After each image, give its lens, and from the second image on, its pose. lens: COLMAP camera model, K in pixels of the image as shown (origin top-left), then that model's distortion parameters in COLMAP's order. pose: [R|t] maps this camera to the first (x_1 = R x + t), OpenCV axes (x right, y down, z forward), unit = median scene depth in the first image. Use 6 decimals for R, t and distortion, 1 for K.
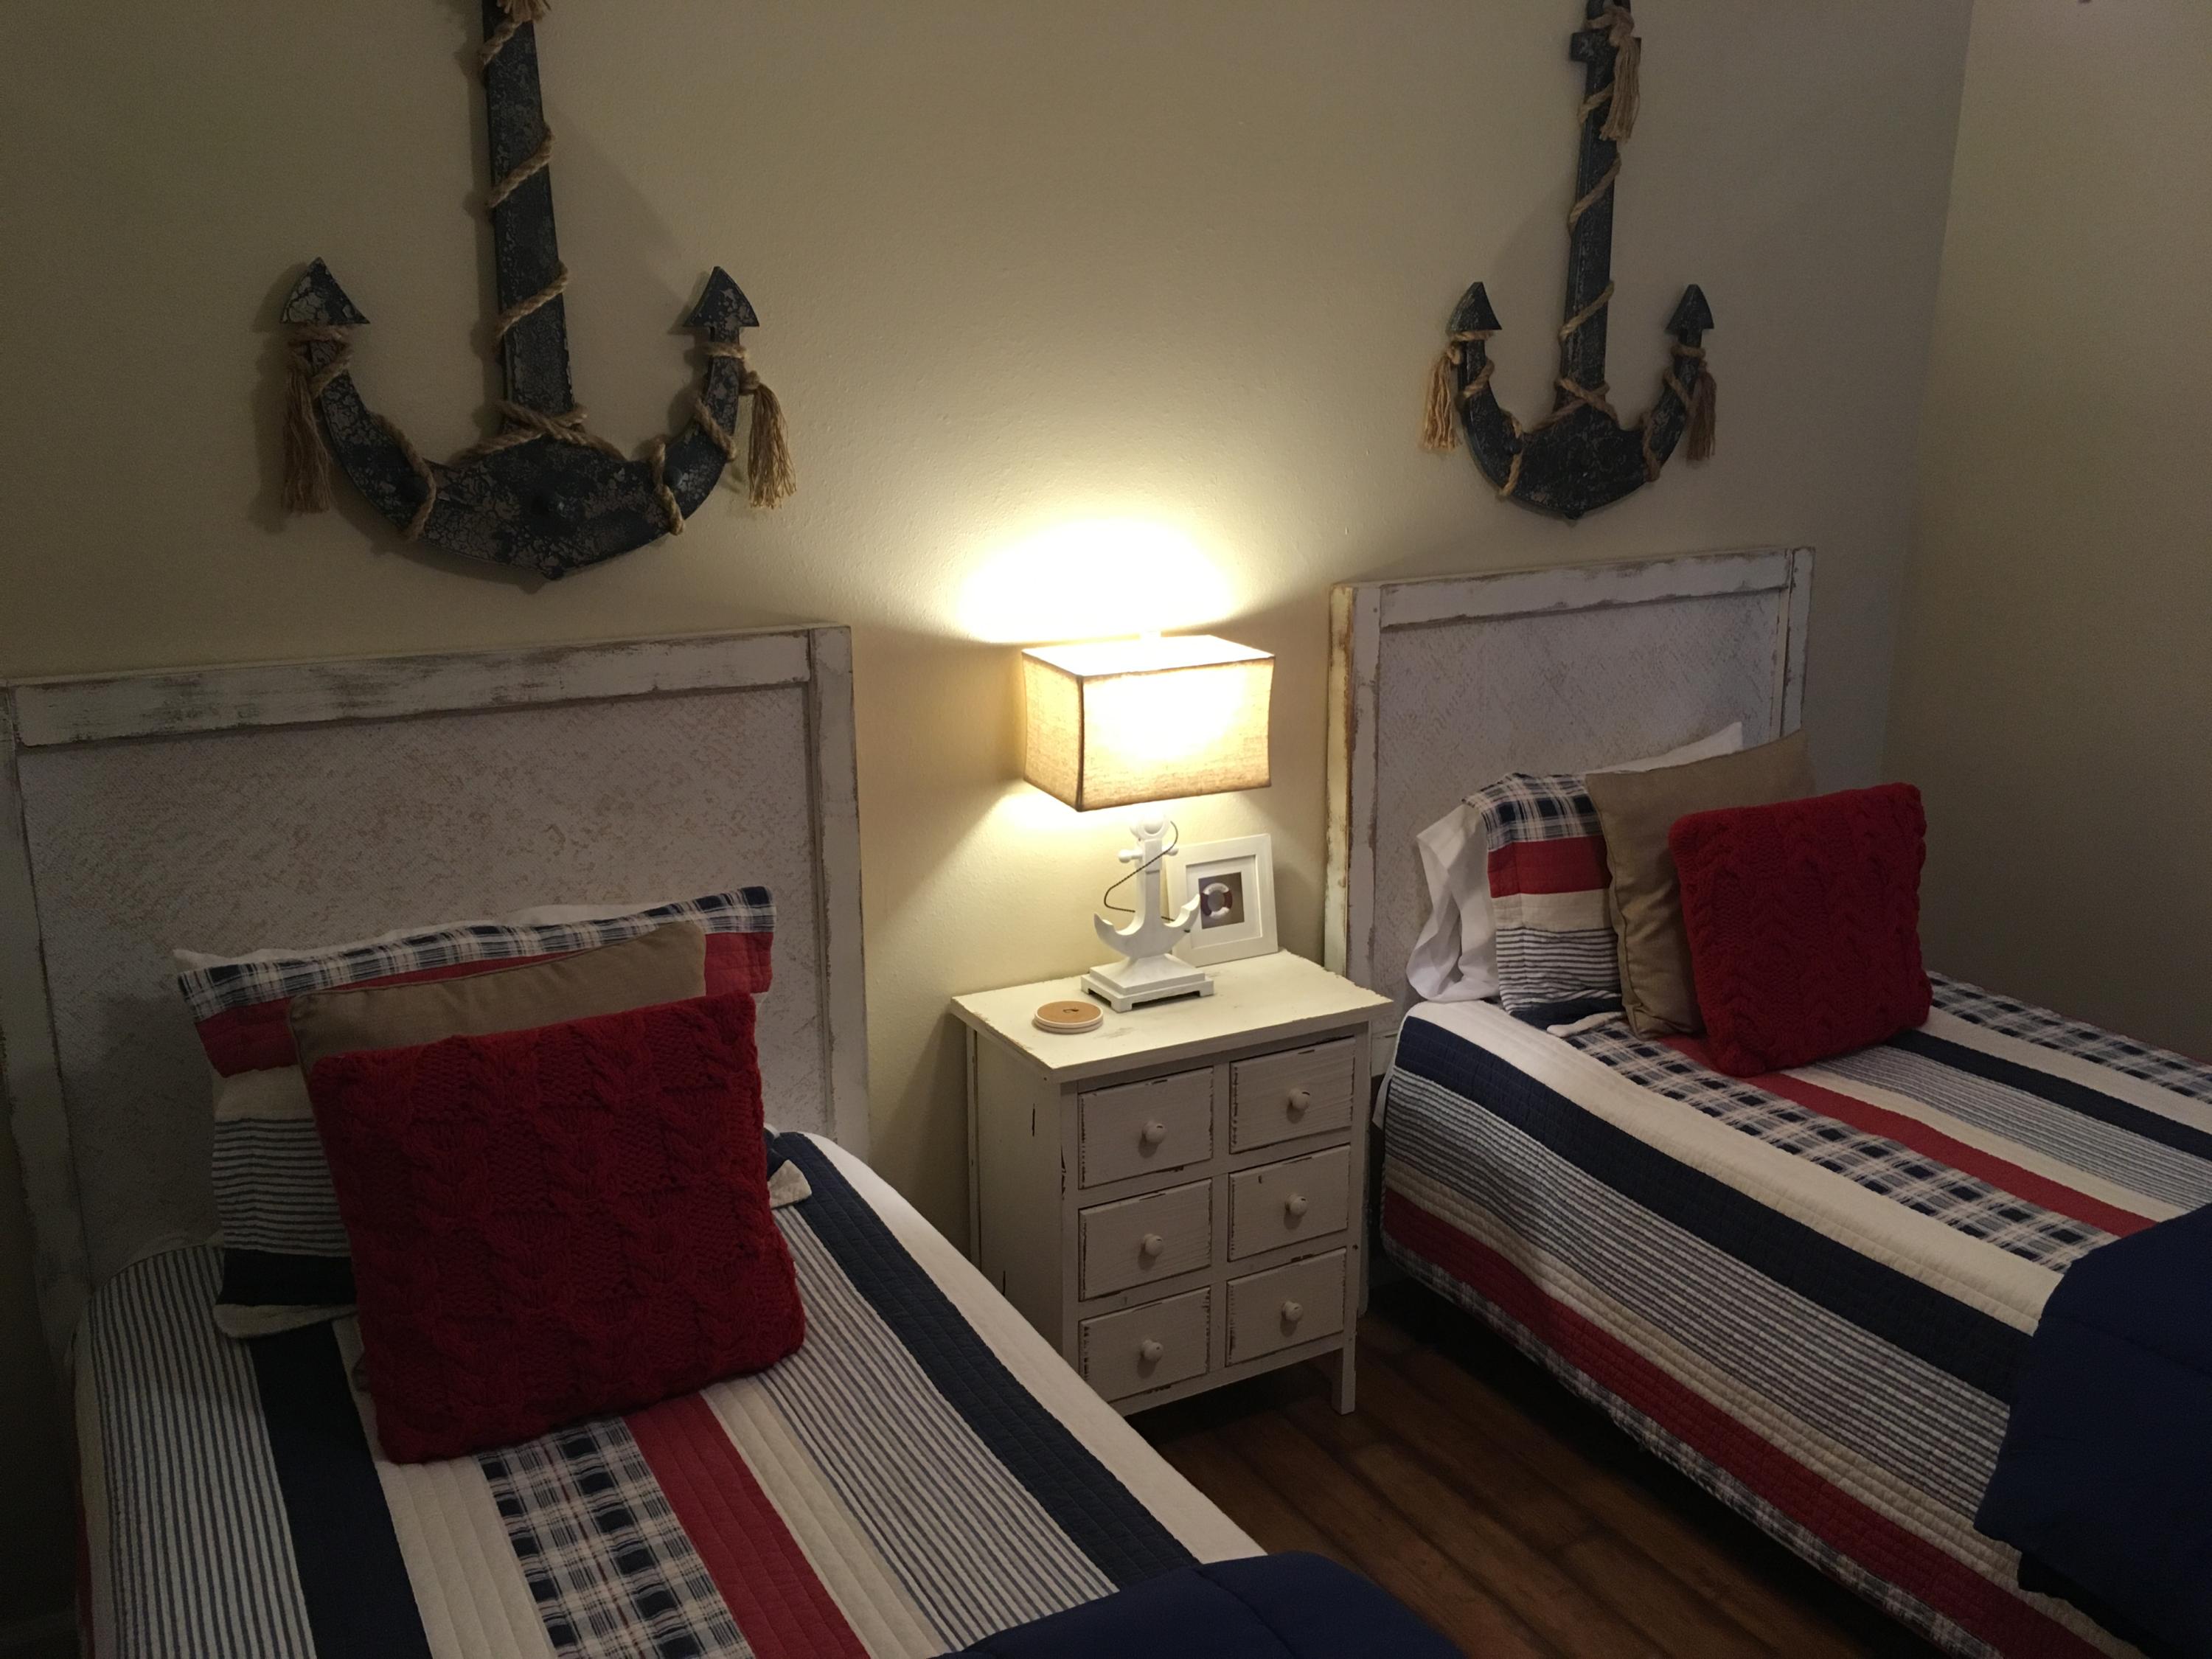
lens RADIAL K [[1891.7, 0, 1105.6], [0, 1891.7, 825.0], [0, 0, 1]] dist [0.072576, -0.103060]
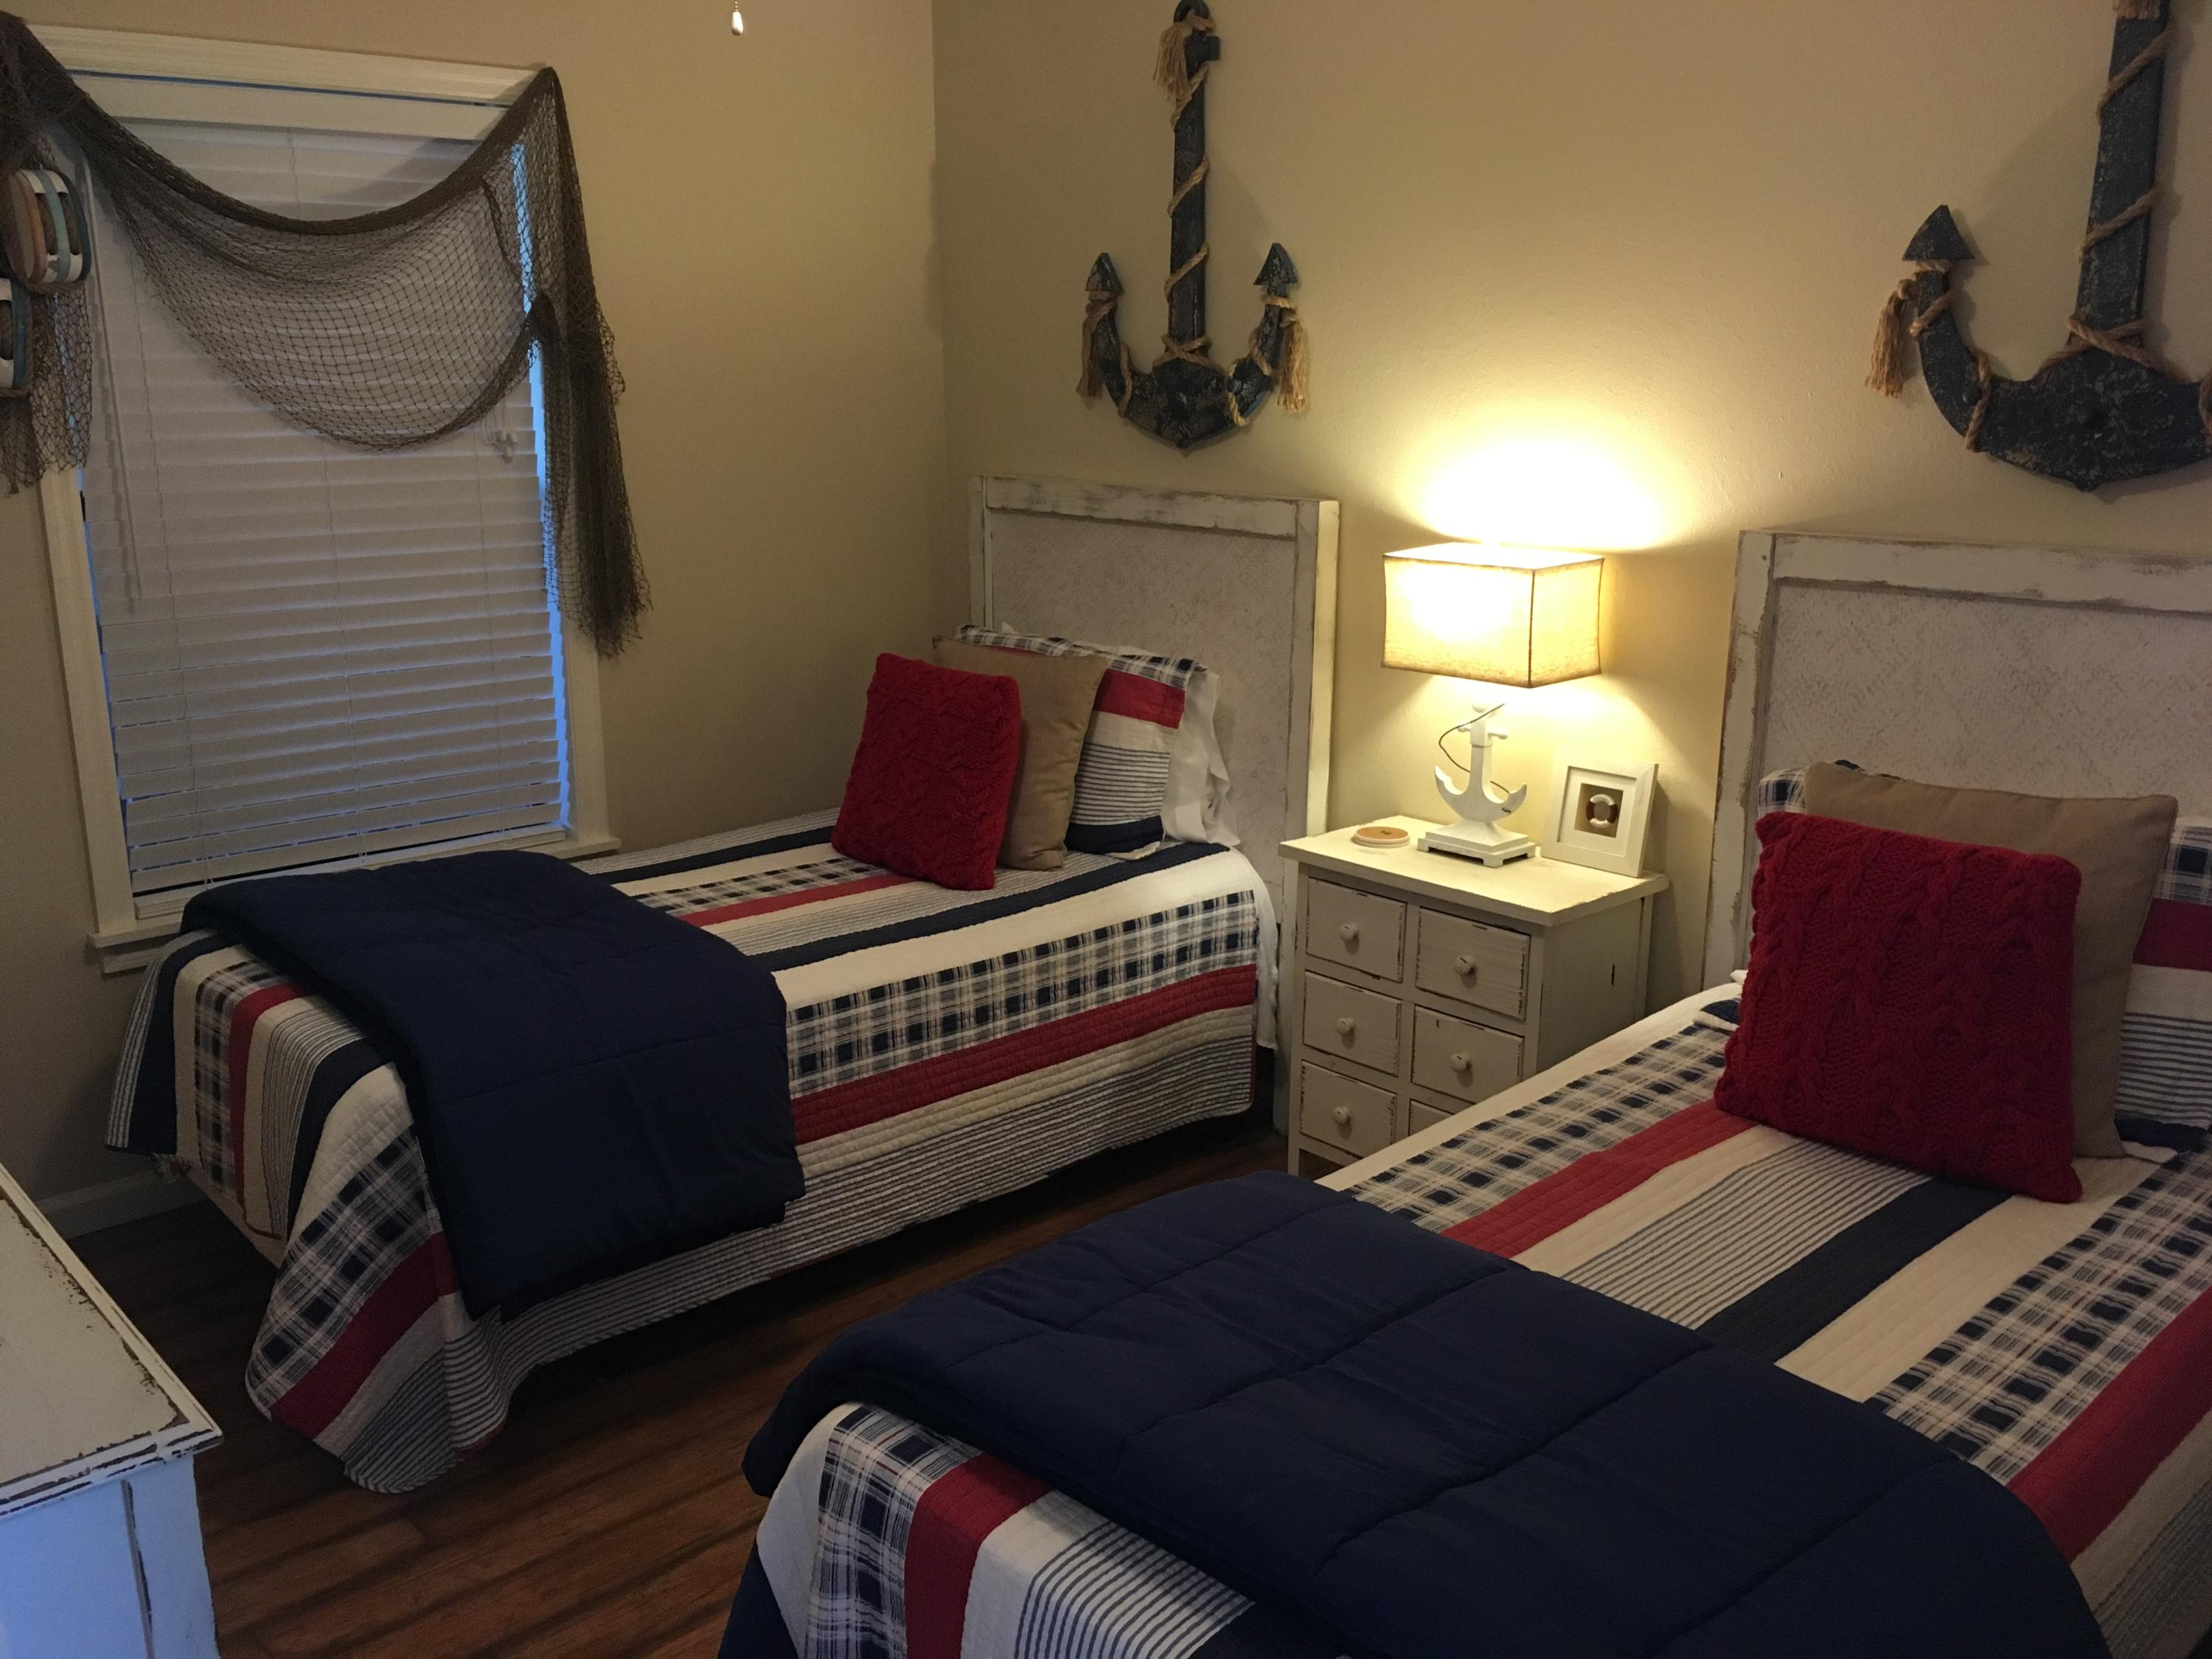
lens RADIAL K [[1891.7, 0, 1103.2], [0, 1891.7, 832.7], [0, 0, 1]] dist [0.072576, -0.103060]
pose [[0.234720, 0.239610, -0.942069, 1.189827], [-0.240965, 0.953237, 0.182413, -0.089837], [0.941723, 0.184189, 0.281481, 0.516771]]
